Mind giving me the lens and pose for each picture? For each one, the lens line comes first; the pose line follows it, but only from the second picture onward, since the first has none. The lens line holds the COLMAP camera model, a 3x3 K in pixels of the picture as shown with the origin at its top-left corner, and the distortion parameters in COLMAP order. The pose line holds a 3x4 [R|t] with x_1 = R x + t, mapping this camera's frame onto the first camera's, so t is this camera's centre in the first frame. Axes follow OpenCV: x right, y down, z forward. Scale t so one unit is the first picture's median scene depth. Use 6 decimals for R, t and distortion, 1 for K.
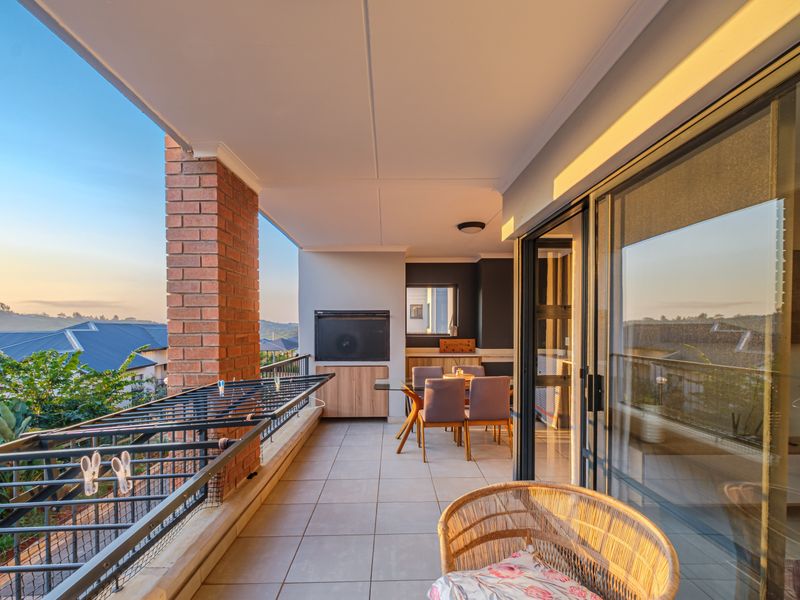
lens RADIAL K [[378.5, 0, 400.0], [0, 378.5, 300.0], [0, 0, 1]] dist [0.001889, 0.000383]
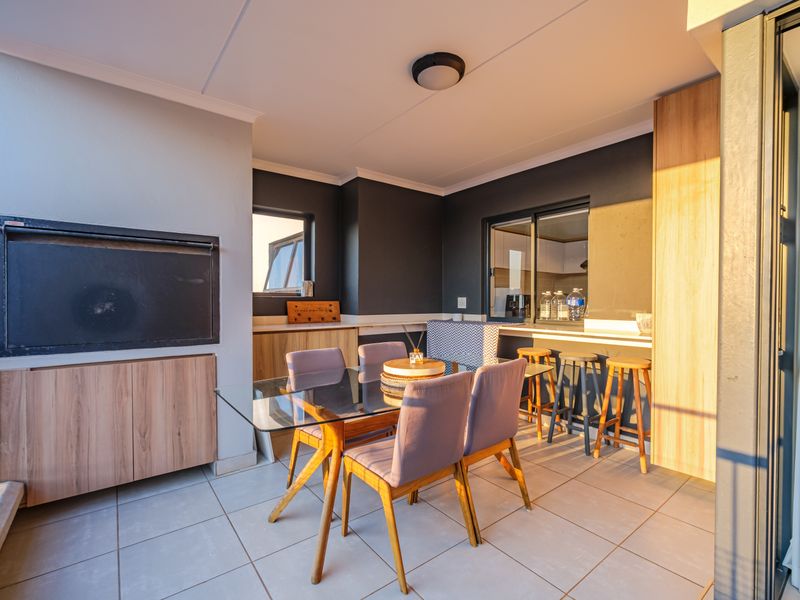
lens RADIAL K [[378.5, 0, 400.0], [0, 378.5, 300.0], [0, 0, 1]] dist [0.001889, 0.000383]
pose [[0.809472, 0.001634, 0.587156, -0.113641], [-0.046165, 0.997078, 0.060870, 0.062197], [-0.585341, -0.076378, 0.807182, 0.452701]]
